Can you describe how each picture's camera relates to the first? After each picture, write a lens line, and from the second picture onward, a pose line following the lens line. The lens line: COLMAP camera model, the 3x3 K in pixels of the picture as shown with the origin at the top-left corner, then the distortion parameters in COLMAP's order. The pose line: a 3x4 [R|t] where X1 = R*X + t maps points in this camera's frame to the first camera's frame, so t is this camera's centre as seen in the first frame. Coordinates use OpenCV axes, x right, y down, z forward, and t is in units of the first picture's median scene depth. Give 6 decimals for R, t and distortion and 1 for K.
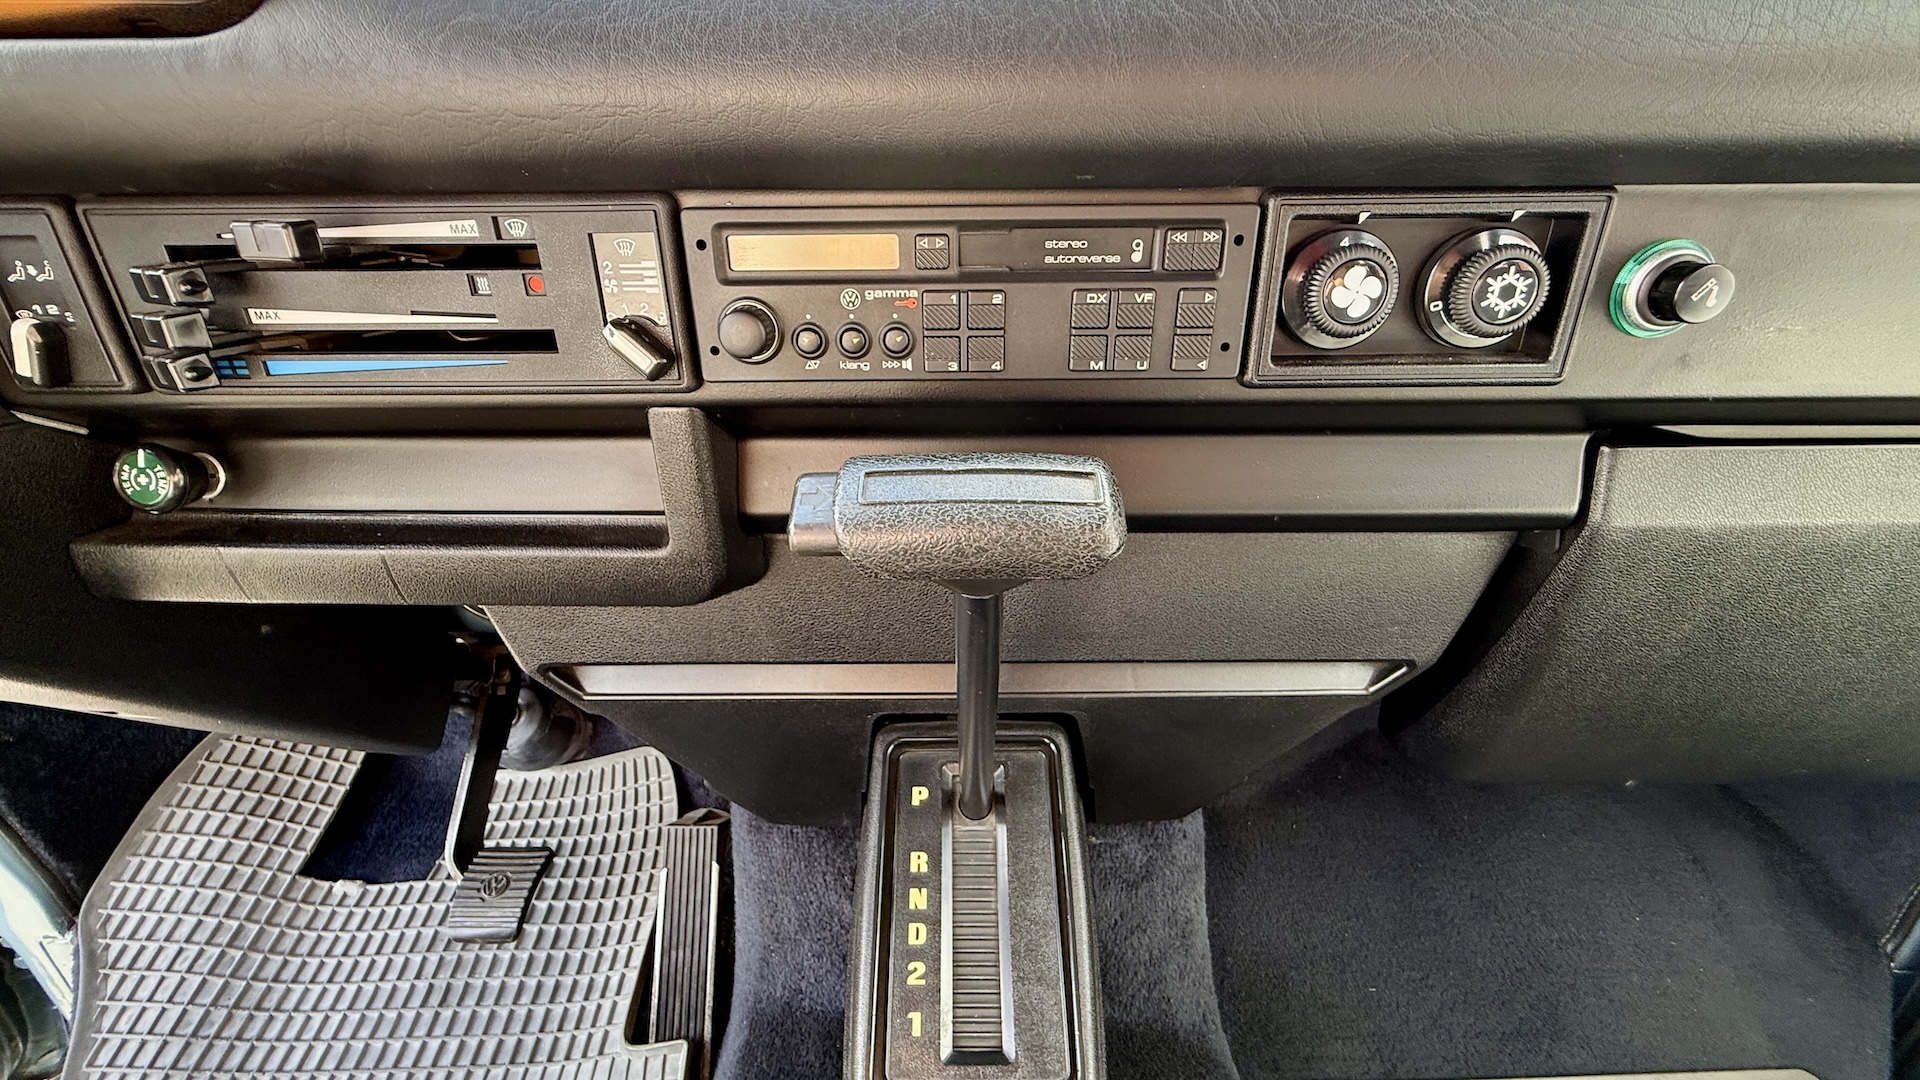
lens RADIAL K [[769.6, 0, 960.0], [0, 769.6, 540.0], [0, 0, 1]] dist [0.001542, 0.000218]
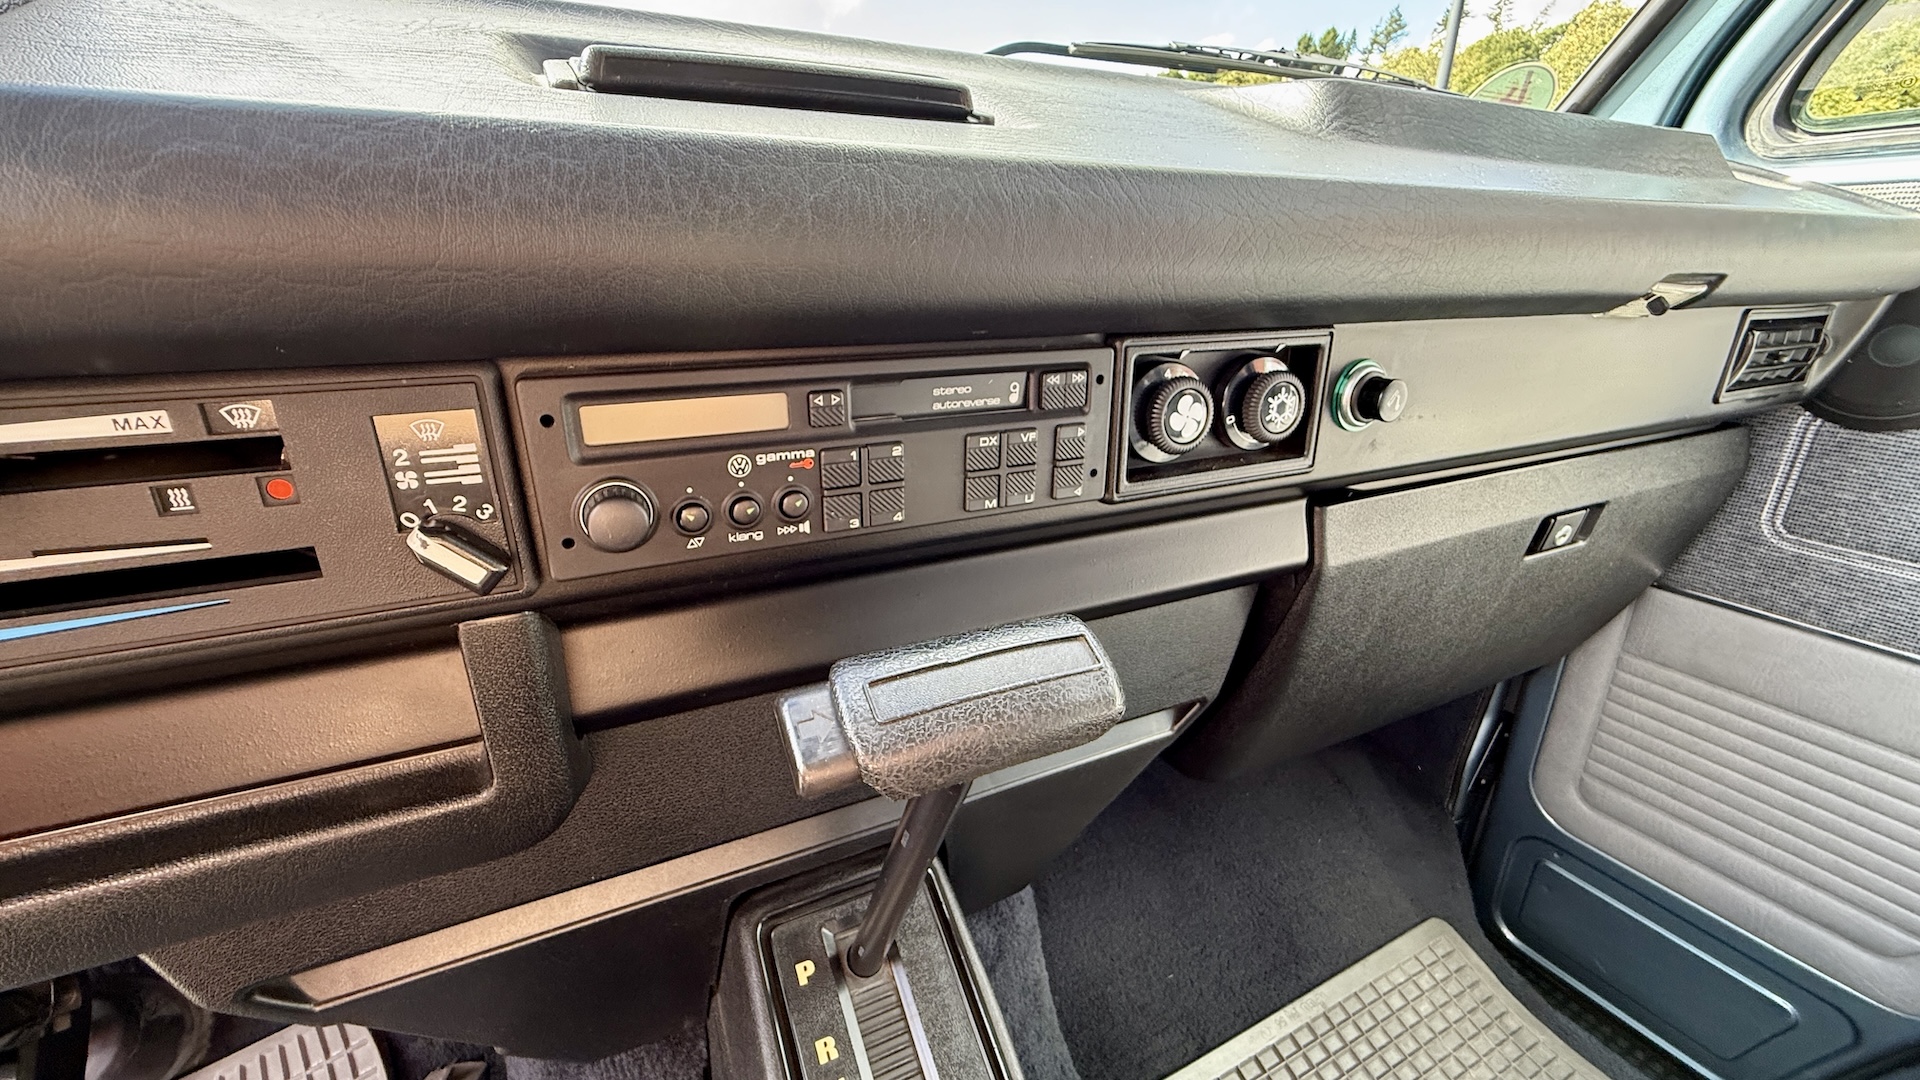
lens RADIAL K [[769.6, 0, 960.0], [0, 769.6, 540.0], [0, 0, 1]] dist [0.001542, 0.000218]
pose [[0.897595, -0.141206, 0.417594, -0.292980], [0.166972, 0.985629, -0.025616, -0.164140], [-0.407975, 0.092719, 0.908273, 0.106367]]
